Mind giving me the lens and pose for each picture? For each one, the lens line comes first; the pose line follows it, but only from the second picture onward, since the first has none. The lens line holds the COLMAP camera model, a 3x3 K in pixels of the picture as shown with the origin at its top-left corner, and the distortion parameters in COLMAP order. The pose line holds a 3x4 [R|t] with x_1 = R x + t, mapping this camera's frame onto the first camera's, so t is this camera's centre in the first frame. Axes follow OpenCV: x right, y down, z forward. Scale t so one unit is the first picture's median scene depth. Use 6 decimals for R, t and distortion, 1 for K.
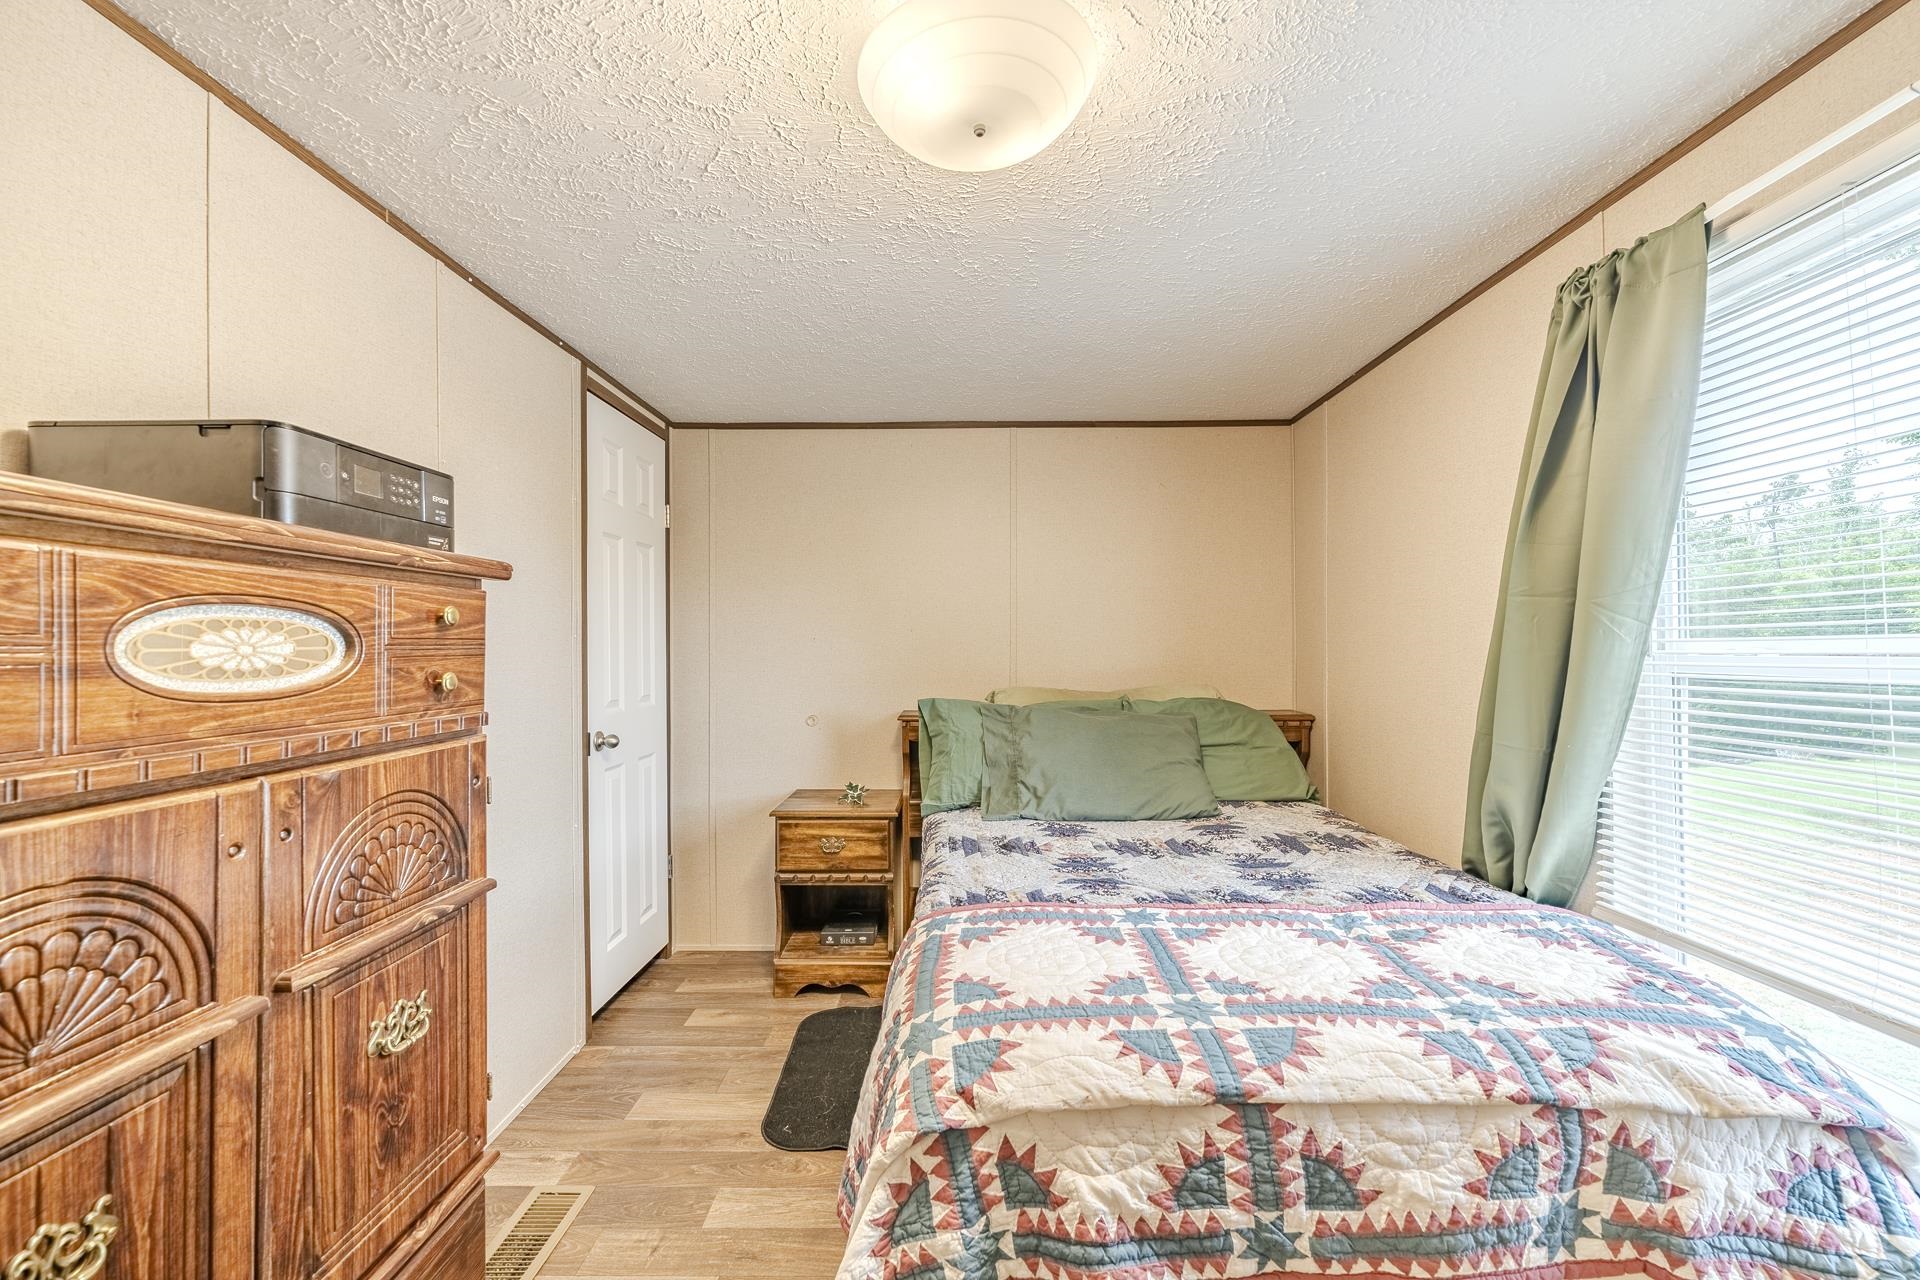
lens RADIAL K [[771.2, 0, 956.7], [0, 771.2, 645.2], [0, 0, 1]] dist [-0.001873, -0.000469]
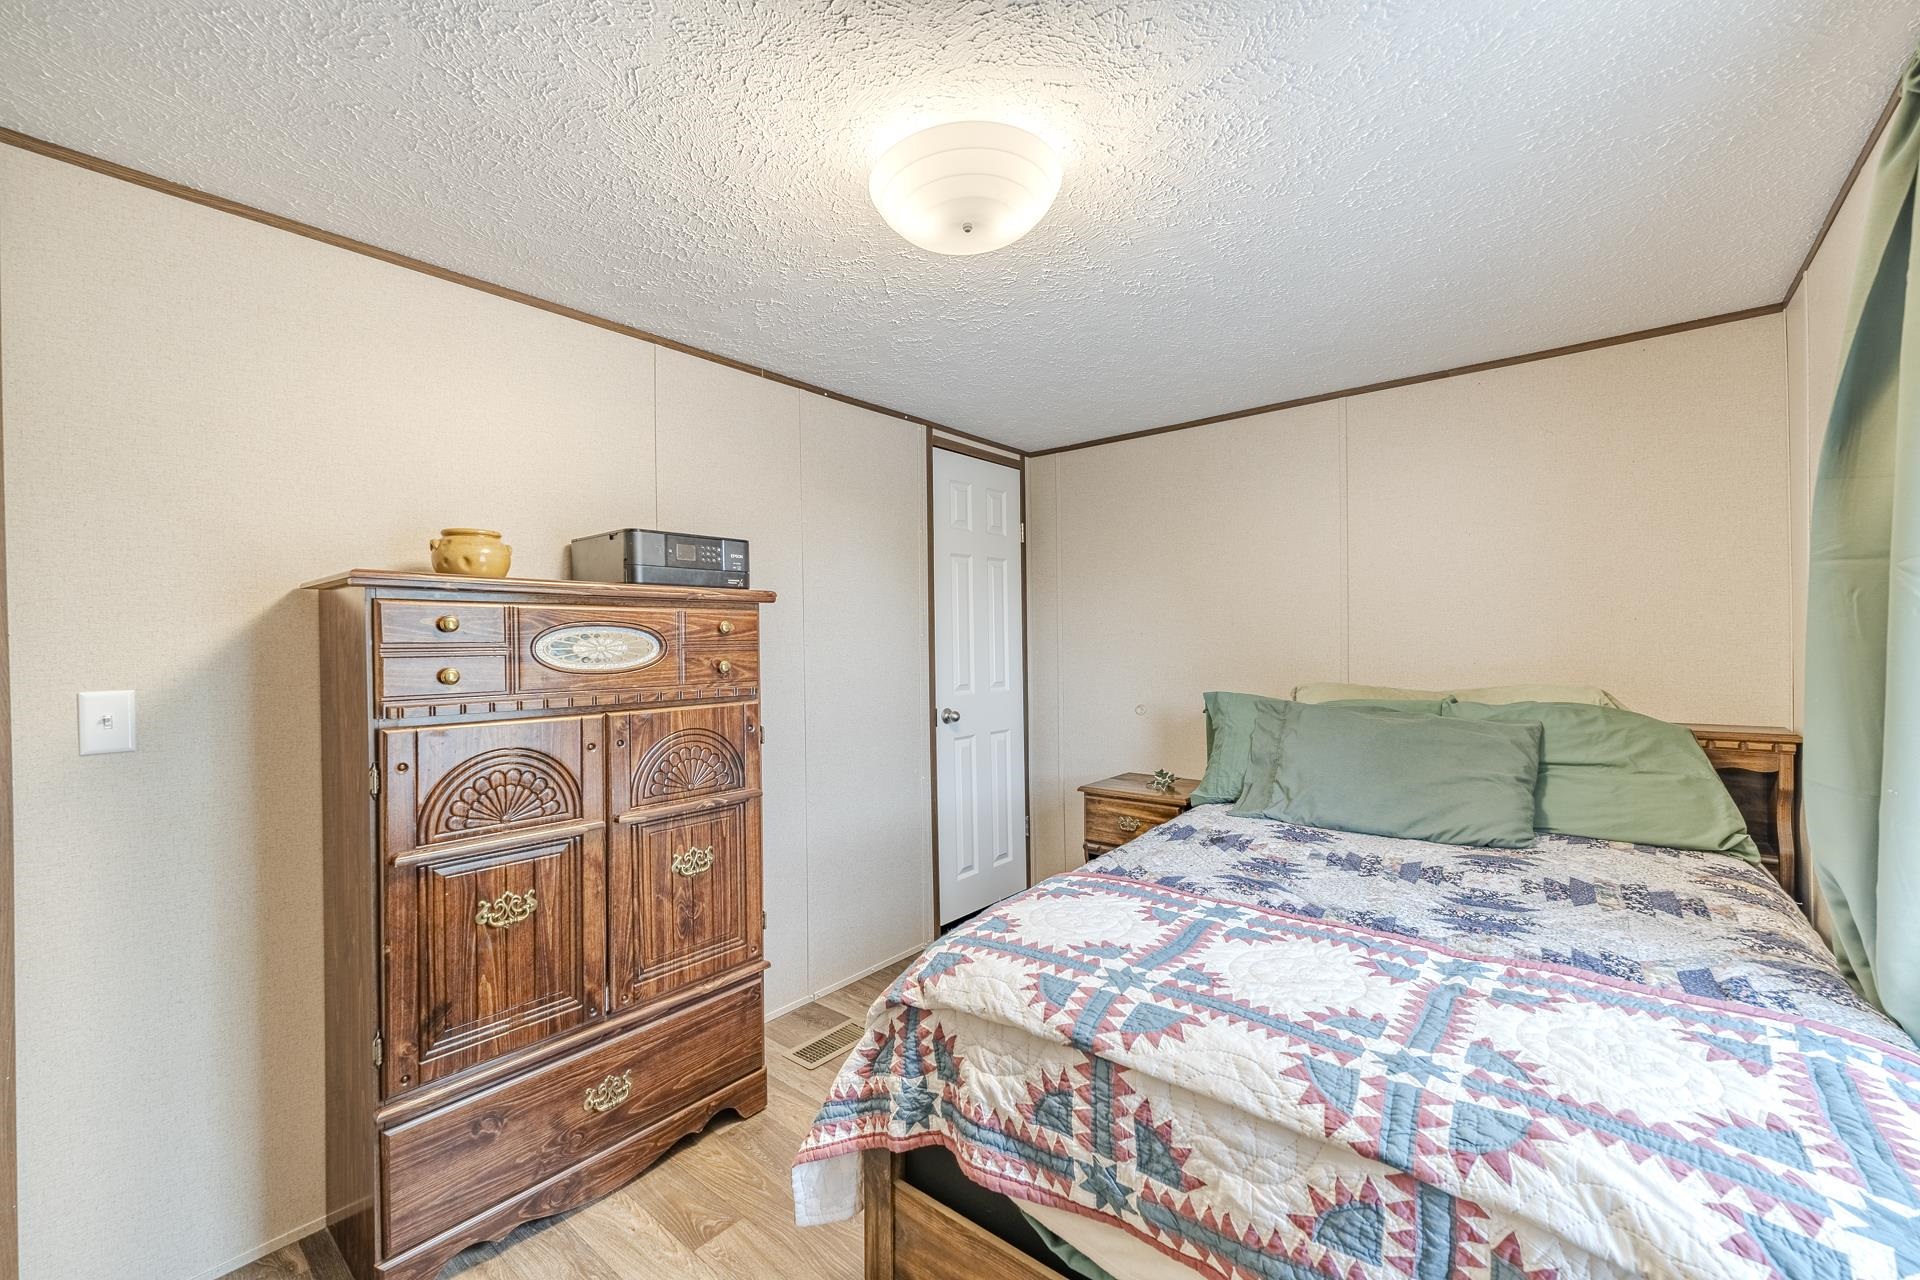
lens RADIAL K [[771.2, 0, 956.7], [0, 771.2, 645.2], [0, 0, 1]] dist [-0.001873, -0.000469]
pose [[0.775993, -0.005283, -0.630719, 0.908724], [0.011140, 0.999924, 0.005330, -0.002353], [0.630643, -0.011162, 0.775993, 0.021704]]
